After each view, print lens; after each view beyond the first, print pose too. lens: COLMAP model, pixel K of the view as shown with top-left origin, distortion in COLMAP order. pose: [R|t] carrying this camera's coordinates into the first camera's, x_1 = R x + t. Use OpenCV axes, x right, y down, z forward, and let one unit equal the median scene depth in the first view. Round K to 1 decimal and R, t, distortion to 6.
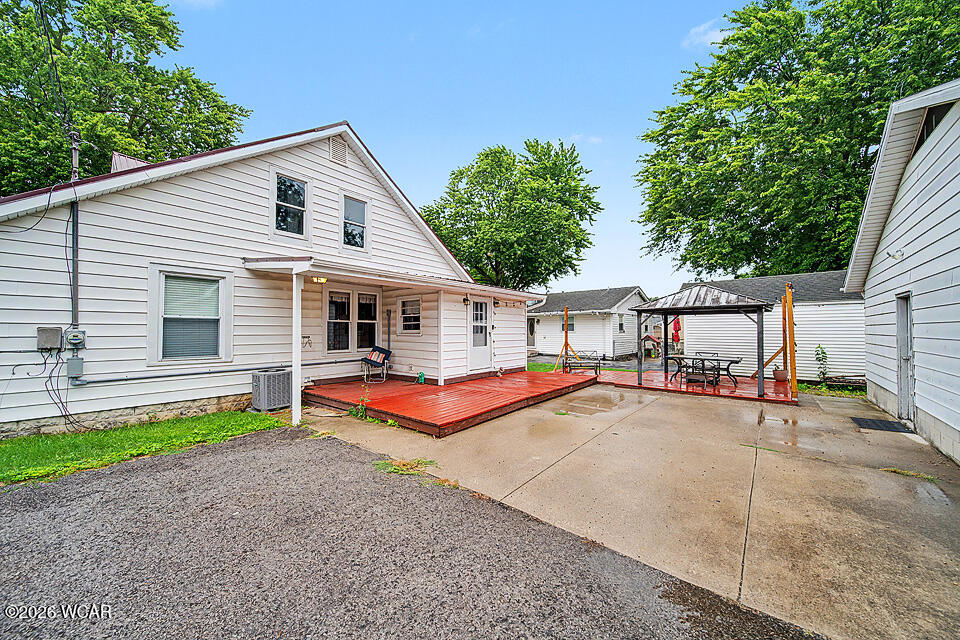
lens RADIAL K [[340.9, 0, 479.1], [0, 340.9, 325.5], [0, 0, 1]] dist [-0.000654, -0.000338]
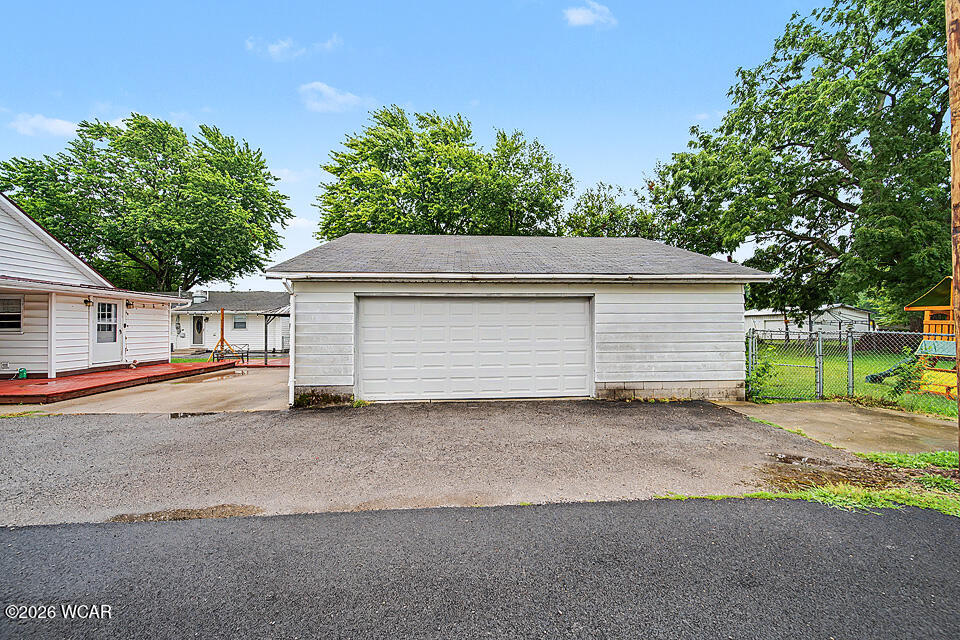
lens RADIAL K [[340.9, 0, 479.1], [0, 340.9, 325.5], [0, 0, 1]] dist [-0.000654, -0.000338]
pose [[0.713767, 0.005130, 0.700365, 0.087102], [-0.009636, 0.999950, 0.002497, -0.009451], [-0.700317, -0.008531, 0.713781, -0.634932]]
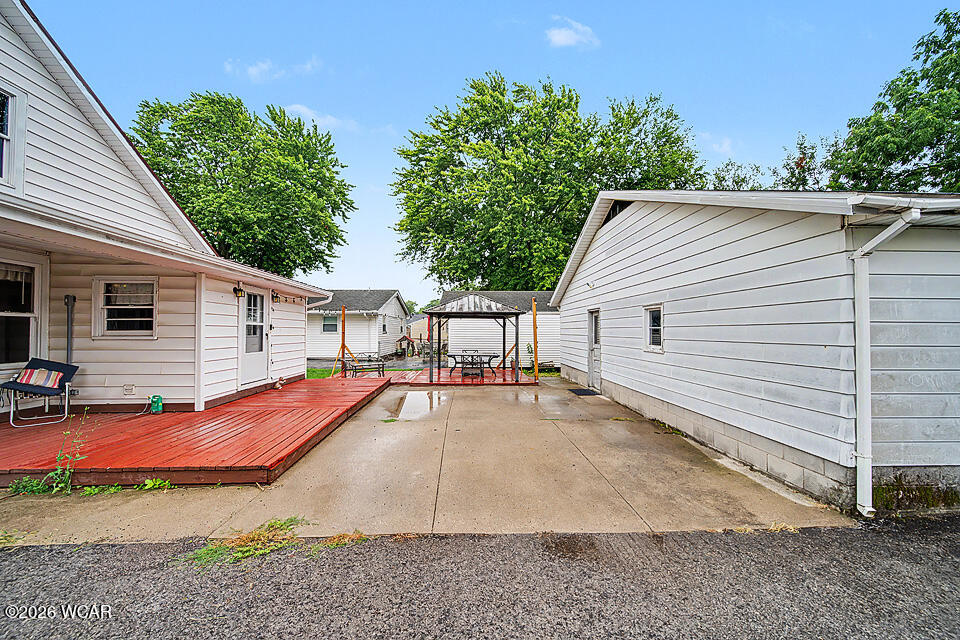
lens RADIAL K [[340.9, 0, 479.1], [0, 340.9, 325.5], [0, 0, 1]] dist [-0.000654, -0.000338]
pose [[0.736691, 0.013801, 0.676089, -0.134880], [-0.012462, 0.999899, -0.006832, 0.000504], [-0.676115, -0.003392, 0.736788, 0.091497]]
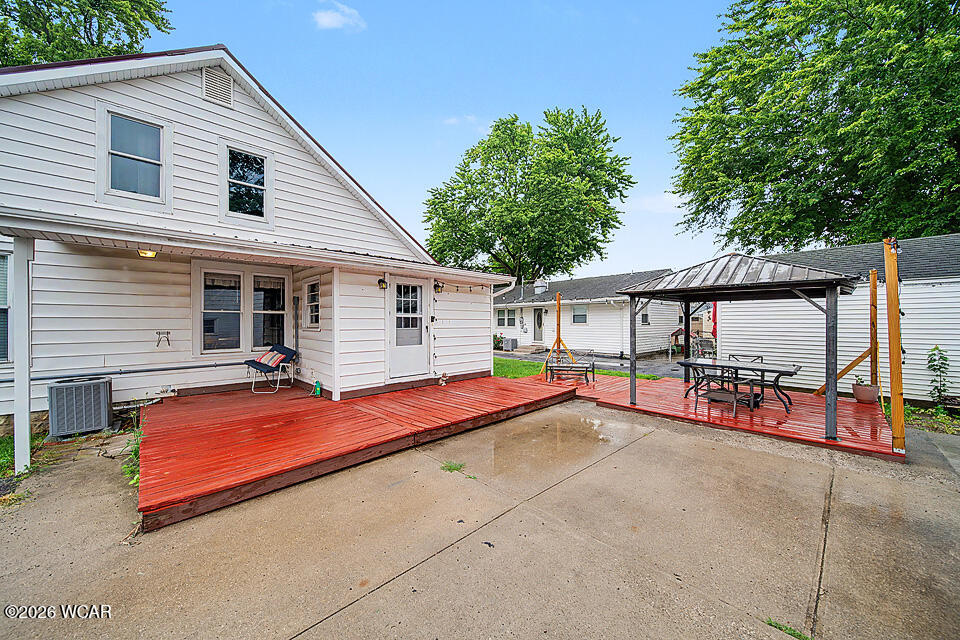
lens RADIAL K [[341.2, 0, 479.6], [0, 341.2, 323.0], [0, 0, 1]] dist [-0.000451, -0.000181]
pose [[0.993522, -0.000456, -0.113638, 0.222746], [0.002476, 0.999841, 0.017633, 0.000651], [0.113612, -0.017800, 0.993366, 0.267537]]
